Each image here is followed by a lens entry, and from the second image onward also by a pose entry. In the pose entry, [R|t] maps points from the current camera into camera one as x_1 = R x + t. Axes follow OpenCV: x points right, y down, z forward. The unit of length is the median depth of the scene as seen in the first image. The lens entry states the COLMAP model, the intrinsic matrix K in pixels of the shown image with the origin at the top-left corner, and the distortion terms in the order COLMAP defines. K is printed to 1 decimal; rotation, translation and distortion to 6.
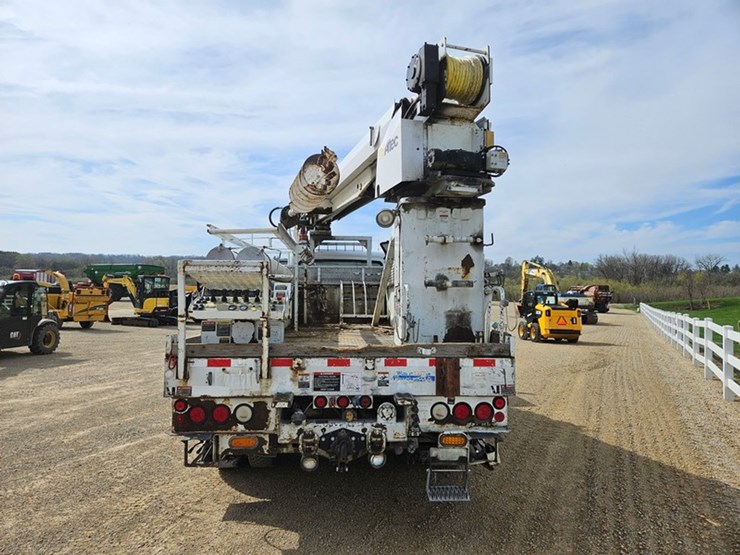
lens RADIAL K [[475.2, 0, 344.5], [0, 475.2, 264.6], [0, 0, 1]] dist [0.030065, -0.004742]
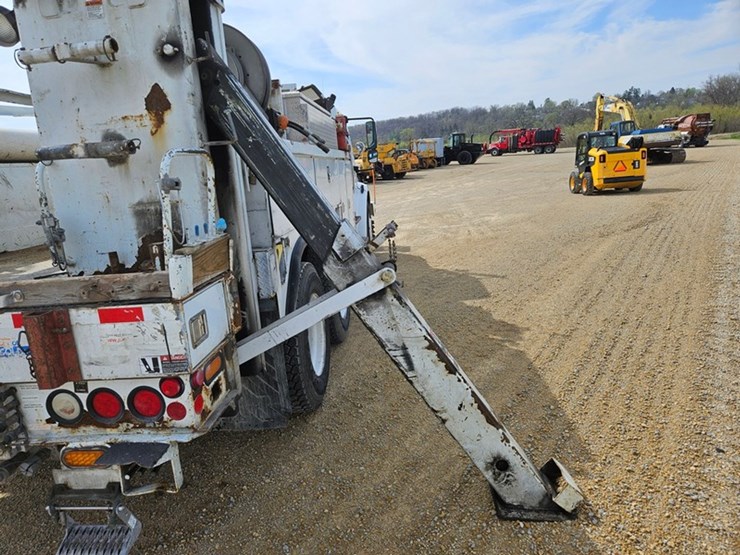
lens RADIAL K [[475.2, 0, 344.5], [0, 475.2, 264.6], [0, 0, 1]] dist [0.030065, -0.004742]
pose [[0.983992, -0.066006, -0.165535, 0.359667], [0.108874, 0.958036, 0.265168, 0.032493], [0.141086, -0.278946, 0.949886, 0.353861]]
